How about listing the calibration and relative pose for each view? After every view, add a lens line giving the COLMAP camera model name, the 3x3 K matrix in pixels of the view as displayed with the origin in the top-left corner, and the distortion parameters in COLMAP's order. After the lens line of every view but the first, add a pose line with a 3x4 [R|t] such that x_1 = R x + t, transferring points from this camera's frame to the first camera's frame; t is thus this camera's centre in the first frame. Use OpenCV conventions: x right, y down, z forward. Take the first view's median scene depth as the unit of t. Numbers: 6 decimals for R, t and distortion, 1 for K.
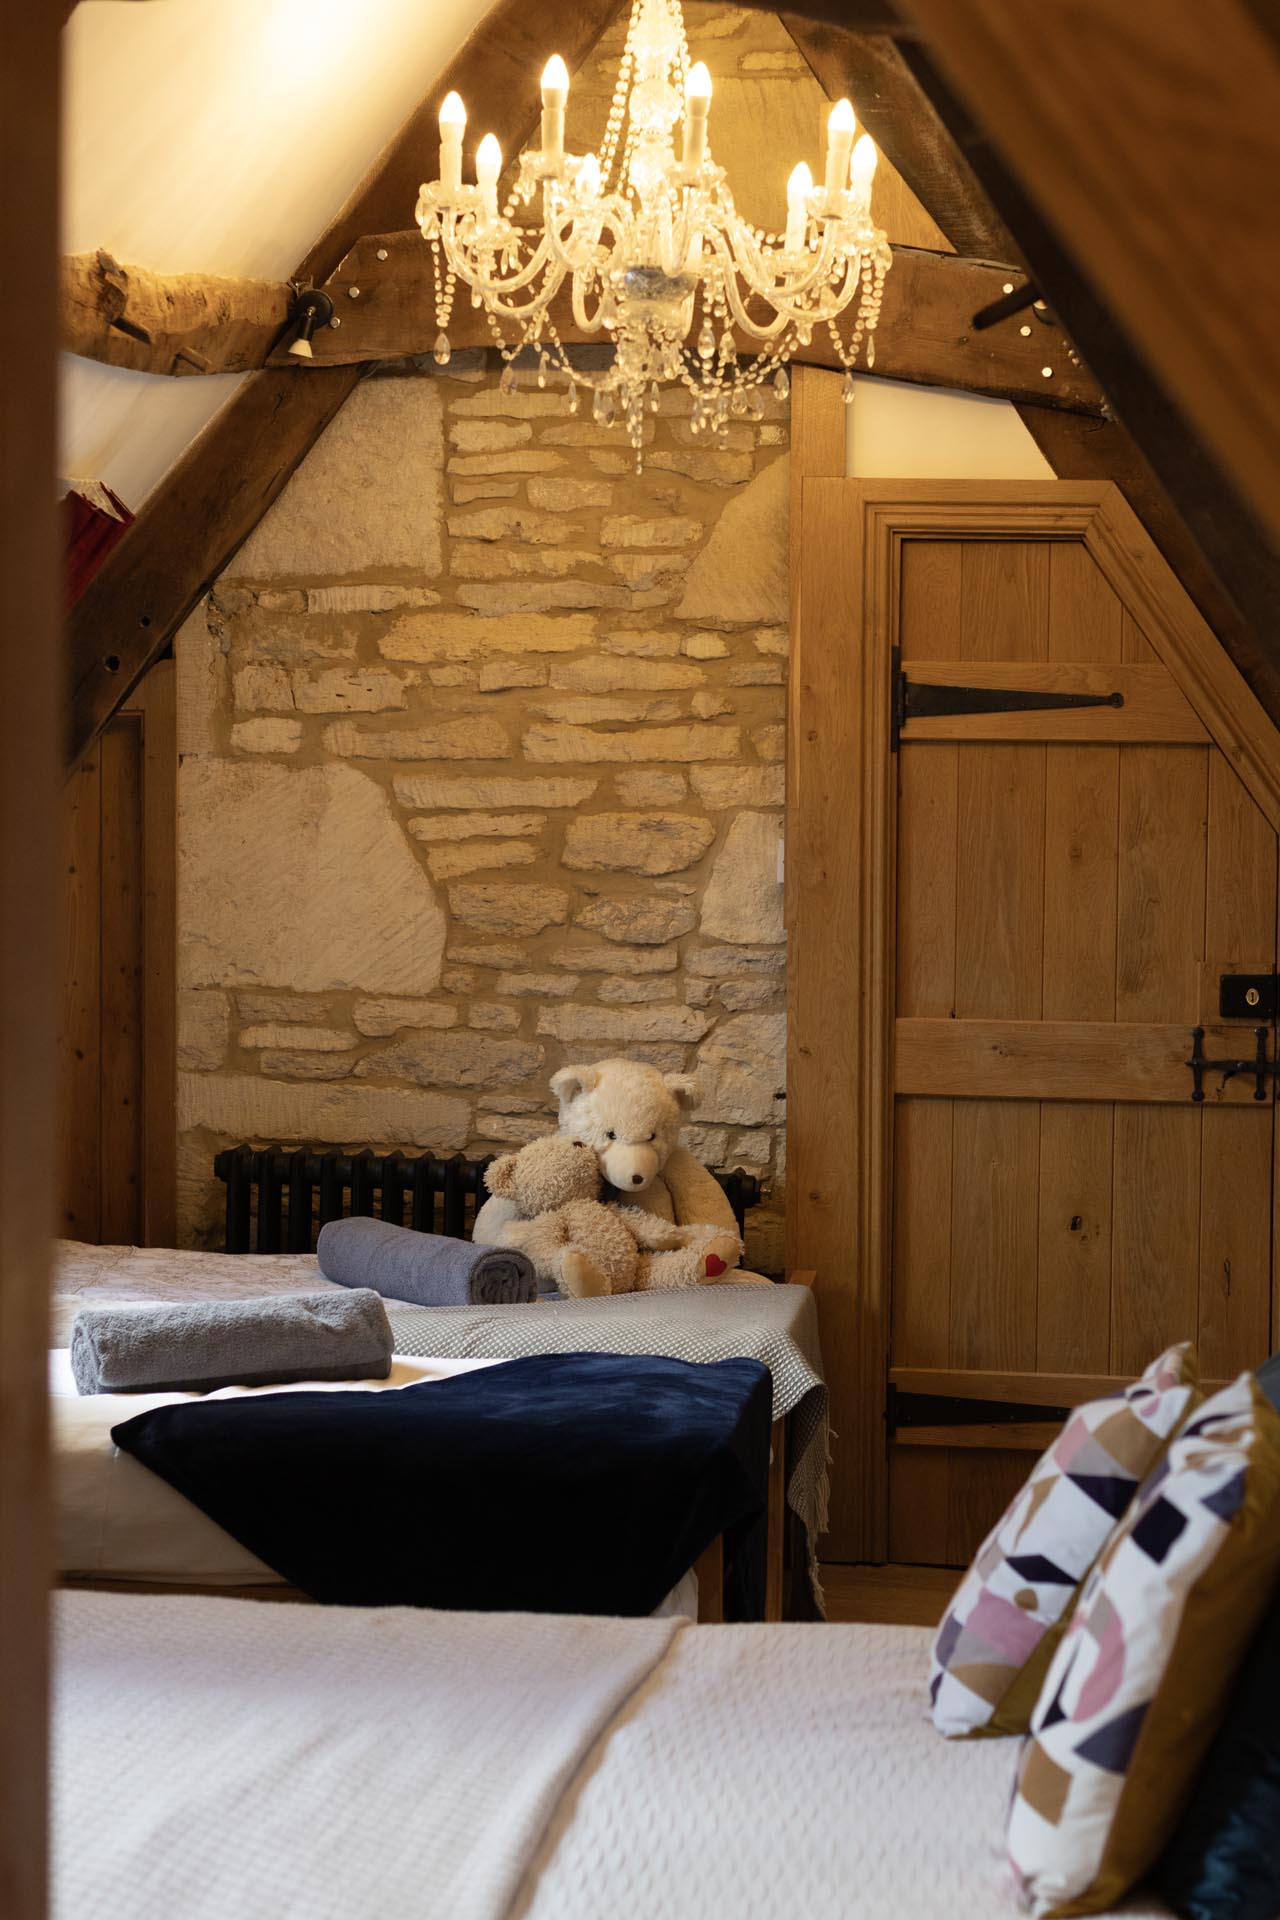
lens RADIAL K [[4560.9, 0, 640.0], [0, 4560.9, 960.0], [0, 0, 1]] dist [0.030820, -0.471601]
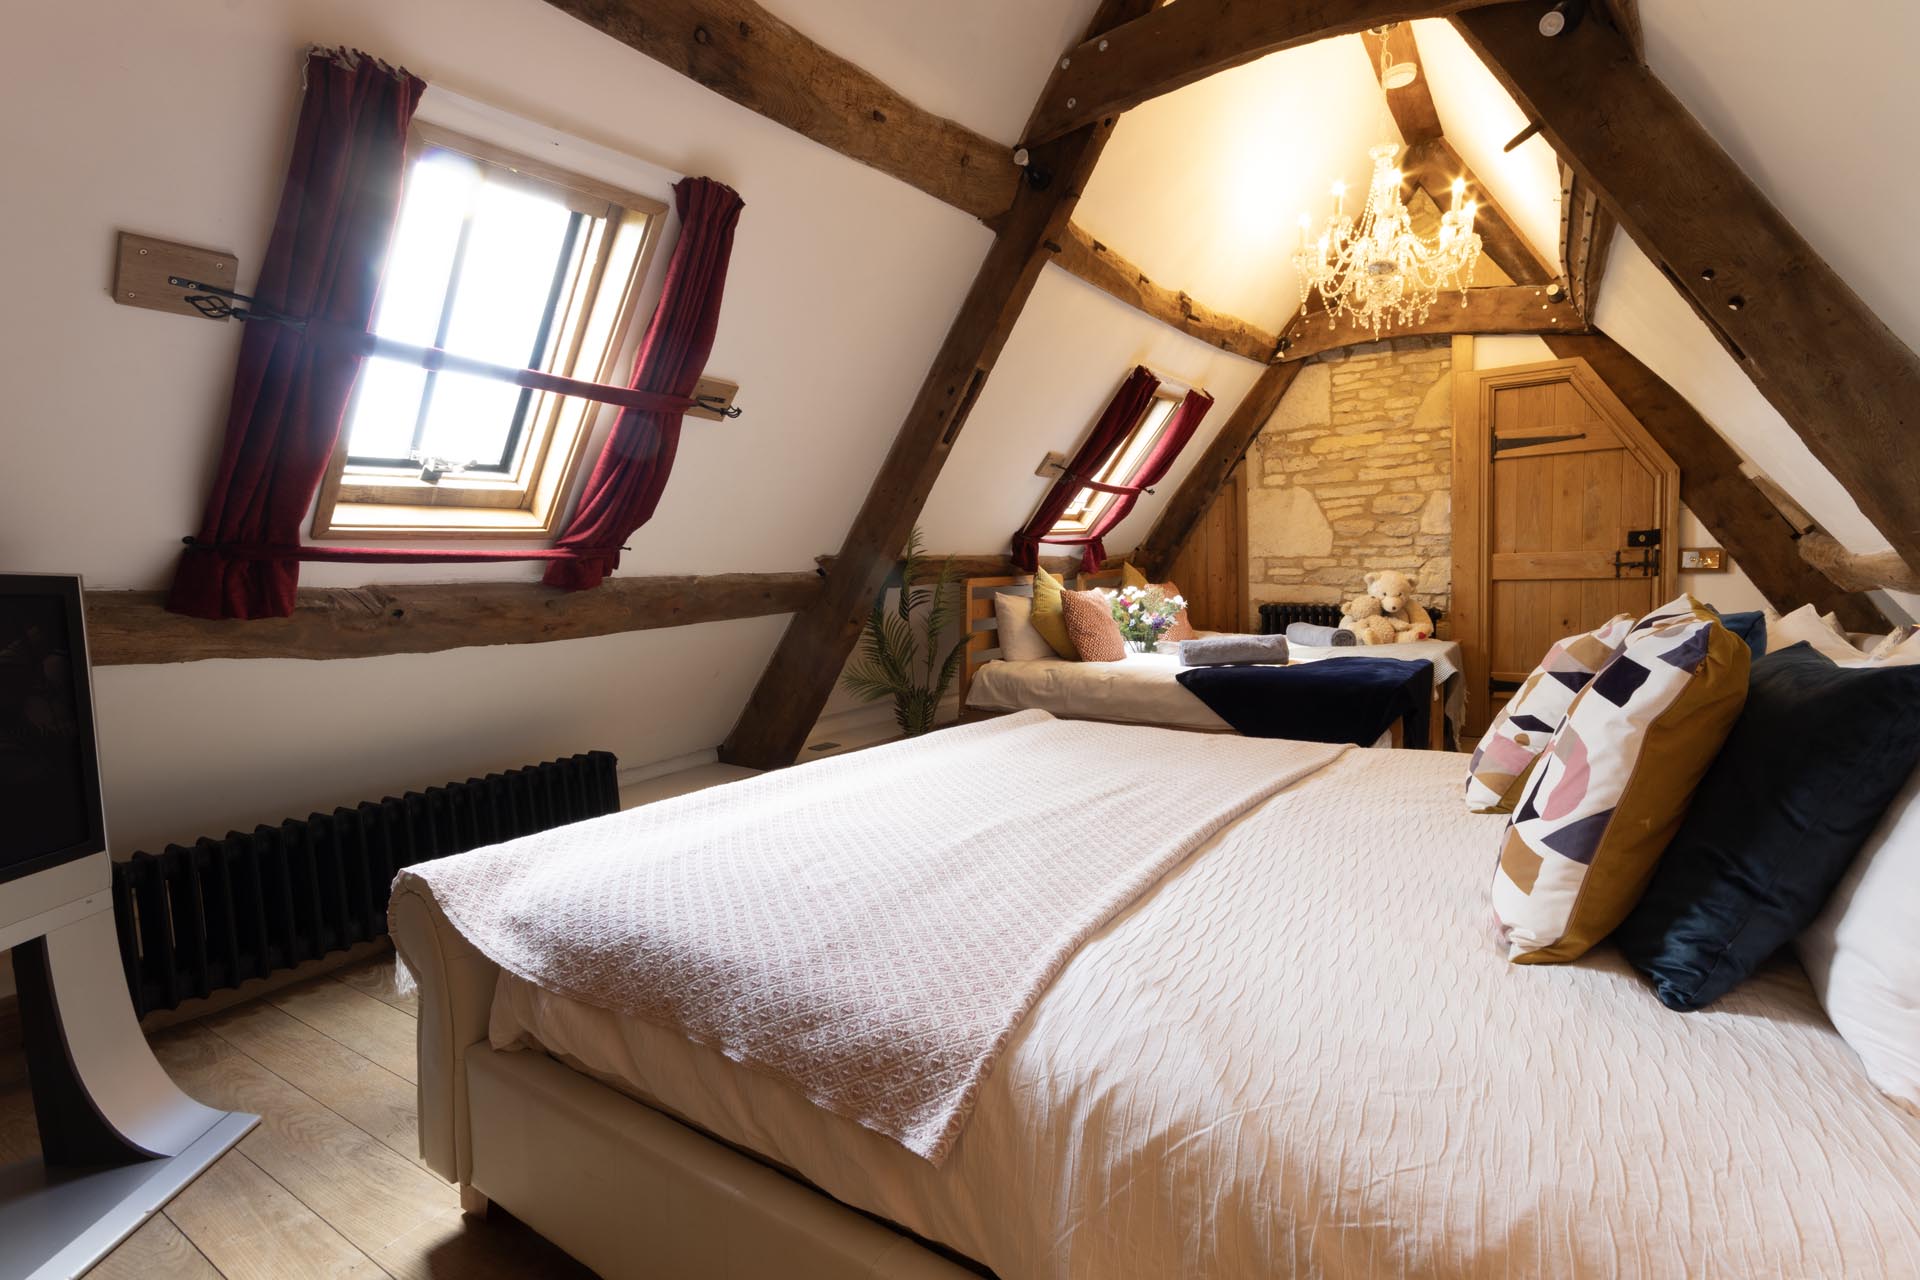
lens RADIAL K [[925.9, 0, 960.0], [0, 925.9, 640.0], [0, 0, 1]] dist [-0.001158, 0.012831]
pose [[0.883686, -0.002013, -0.468075, 0.032083], [0.016658, 0.999493, 0.027150, 0.046491], [0.467783, -0.031789, 0.883271, 0.305396]]
